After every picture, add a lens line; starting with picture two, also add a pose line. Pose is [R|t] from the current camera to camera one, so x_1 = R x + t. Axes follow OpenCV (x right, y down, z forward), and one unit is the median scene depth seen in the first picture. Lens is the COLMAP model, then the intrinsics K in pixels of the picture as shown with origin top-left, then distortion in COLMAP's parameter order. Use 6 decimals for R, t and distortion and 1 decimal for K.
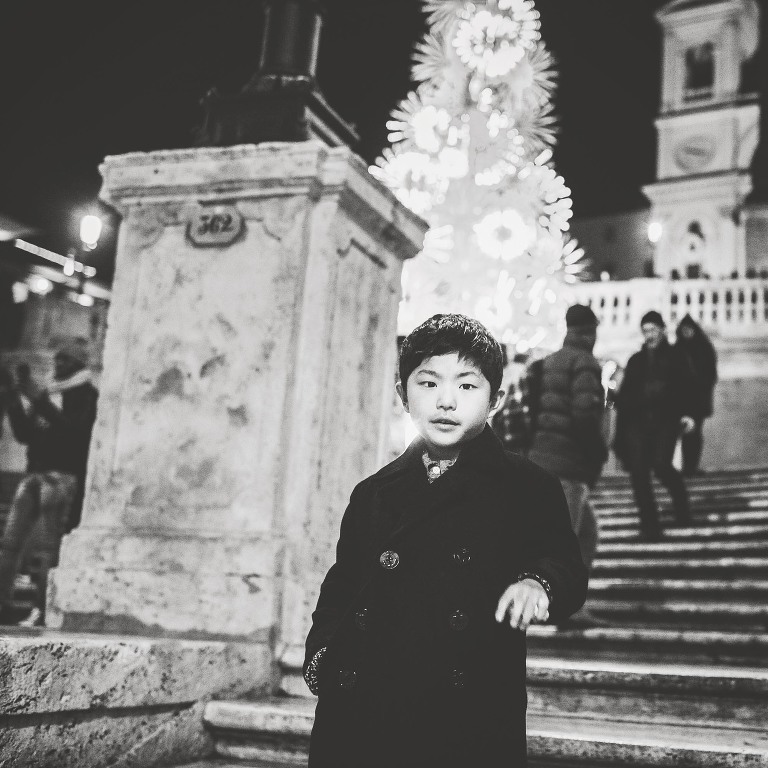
lens RADIAL K [[941.8, 0, 384.0], [0, 941.8, 384.0], [0, 0, 1]] dist [-0.064454, 0.031938]
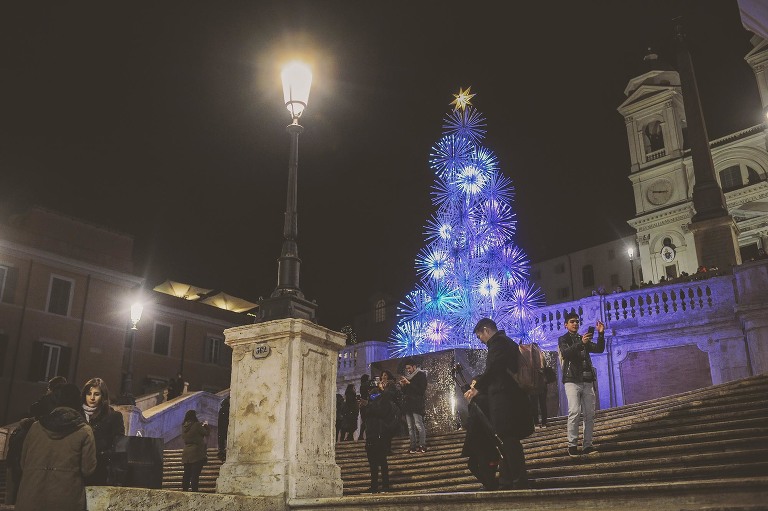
lens RADIAL K [[765.2, 0, 384.0], [0, 765.2, 255.5], [0, 0, 1]] dist [-0.066044, -0.002589]
pose [[0.959295, -0.145914, -0.241788, 0.778321], [0.112112, 0.982587, -0.148166, -0.070137], [0.259197, 0.115027, 0.958950, -1.146581]]
